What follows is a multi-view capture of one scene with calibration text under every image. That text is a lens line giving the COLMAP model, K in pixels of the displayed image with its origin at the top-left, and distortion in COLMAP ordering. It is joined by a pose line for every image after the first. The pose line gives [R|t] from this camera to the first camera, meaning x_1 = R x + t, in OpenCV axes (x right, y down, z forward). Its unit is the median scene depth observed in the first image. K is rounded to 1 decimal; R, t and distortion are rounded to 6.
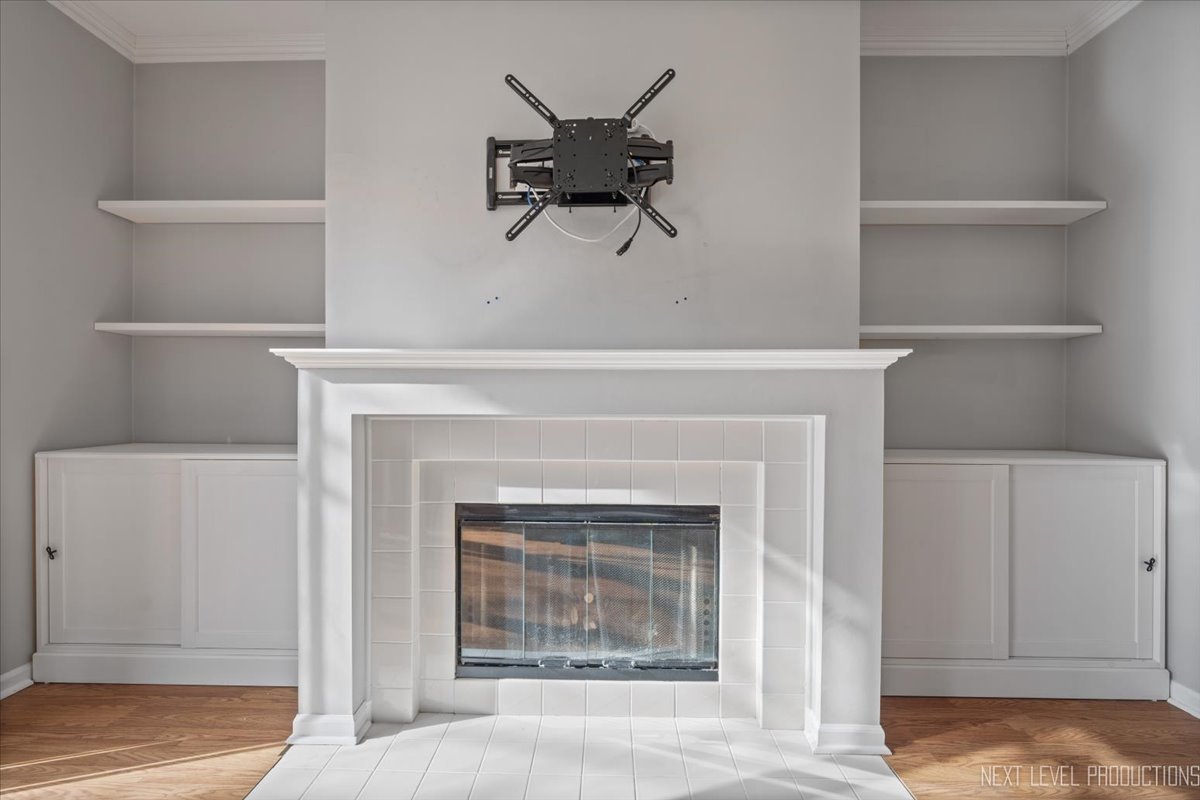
lens RADIAL K [[539.9, 0, 598.5], [0, 539.9, 405.7], [0, 0, 1]] dist [-0.003773, -0.000488]
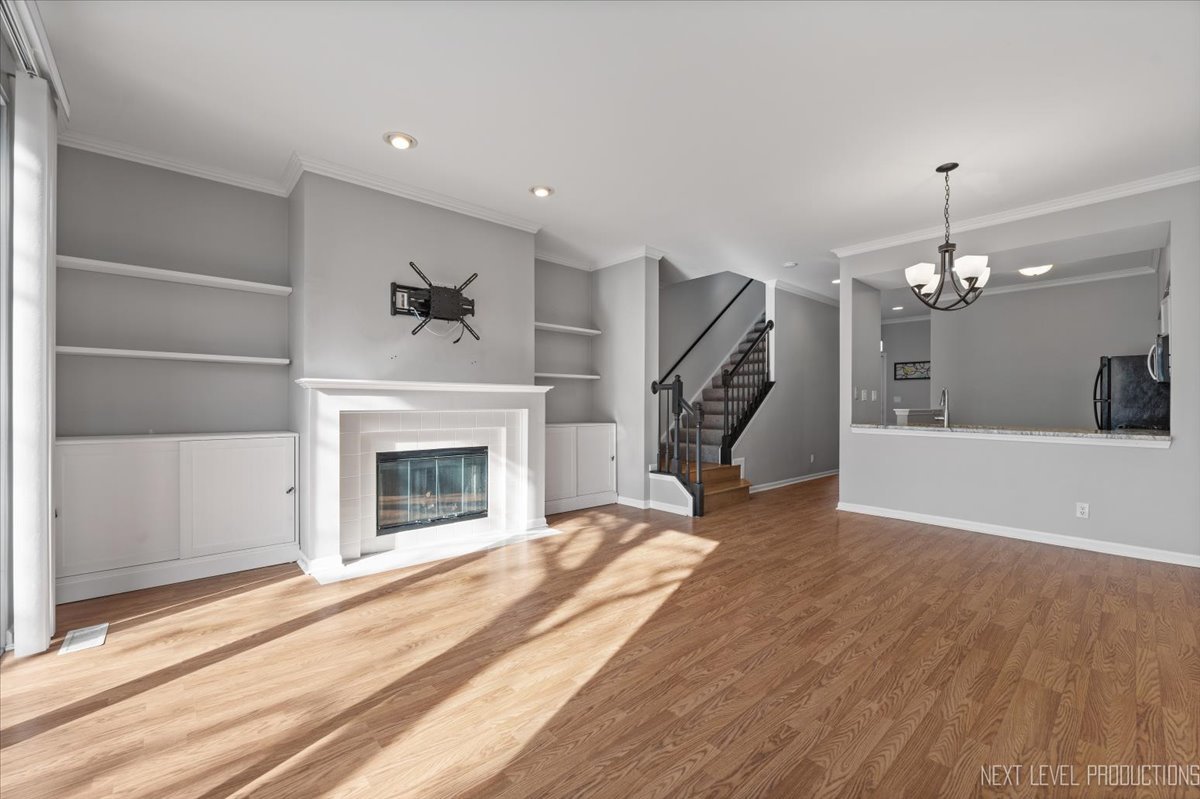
lens RADIAL K [[483.5, 0, 600.0], [0, 483.5, 399.5], [0, 0, 1]] dist [-0.002852, 0.000048]
pose [[0.728114, 0.004417, 0.685442, -0.926582], [0.006116, 0.999898, -0.012939, 0.003582], [-0.685428, 0.013613, 0.728013, -0.975437]]
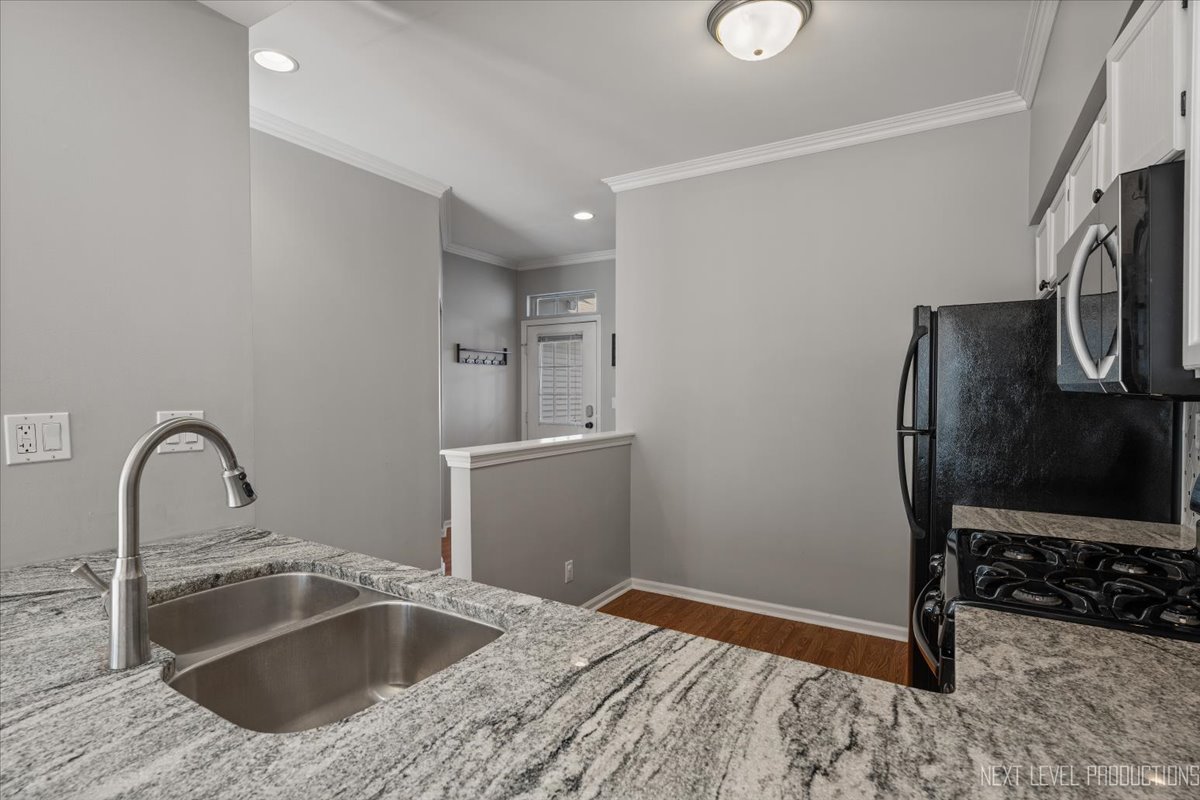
lens RADIAL K [[595.9, 0, 600.0], [0, 595.9, 400.0], [0, 0, 1]] dist [-0.000396, 0.000373]
pose [[0.498493, -0.017695, 0.866713, 1.898958], [0.011891, 0.999837, 0.013573, -0.103893], [-0.866812, 0.003540, 0.498623, -0.983898]]
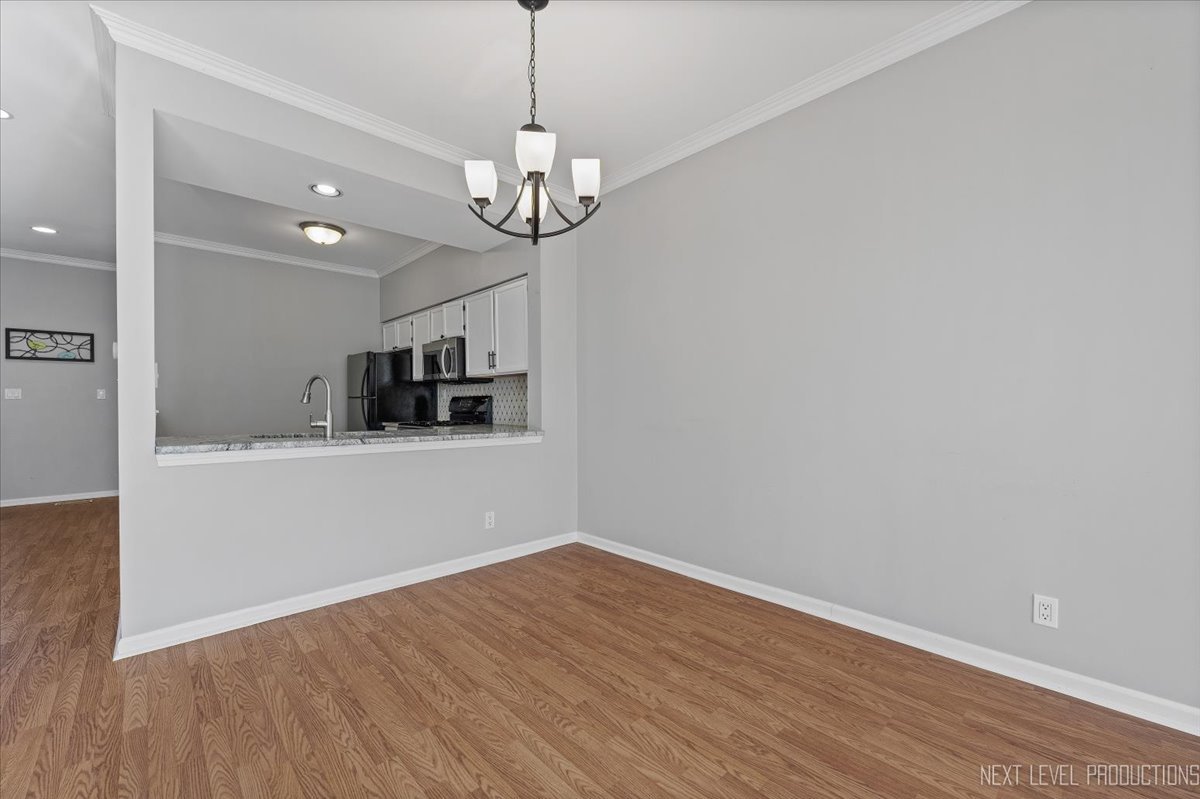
lens RADIAL K [[483.5, 0, 600.0], [0, 483.5, 399.5], [0, 0, 1]] dist [-0.002852, 0.000048]
pose [[-0.700290, 0.001821, 0.713856, 0.375630], [0.006052, 0.999976, 0.003387, 0.001127], [-0.713833, 0.006692, -0.700284, 0.090443]]
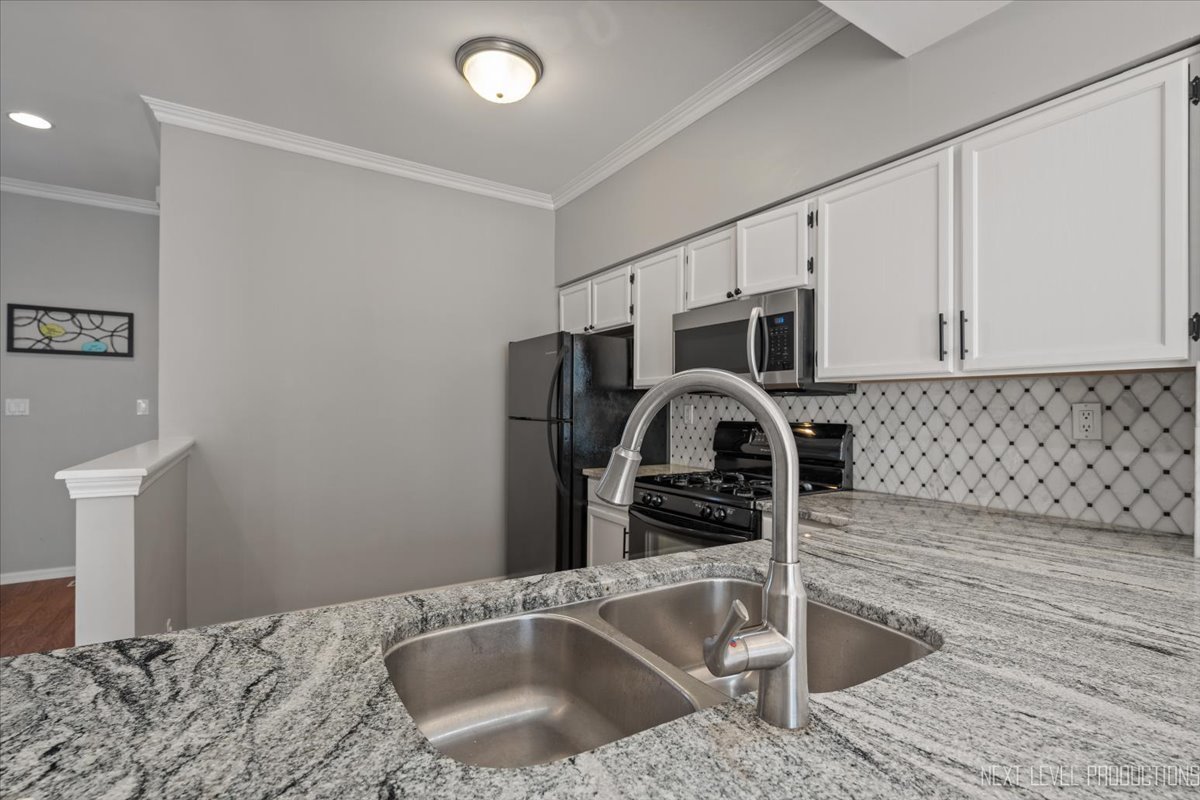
lens RADIAL K [[539.9, 0, 598.5], [0, 539.9, 405.7], [0, 0, 1]] dist [-0.003773, -0.000488]
pose [[-0.558577, -0.004275, 0.829441, 1.934118], [-0.002558, 0.999991, 0.003431, -0.060769], [-0.829448, -0.000205, -0.558583, -0.109070]]
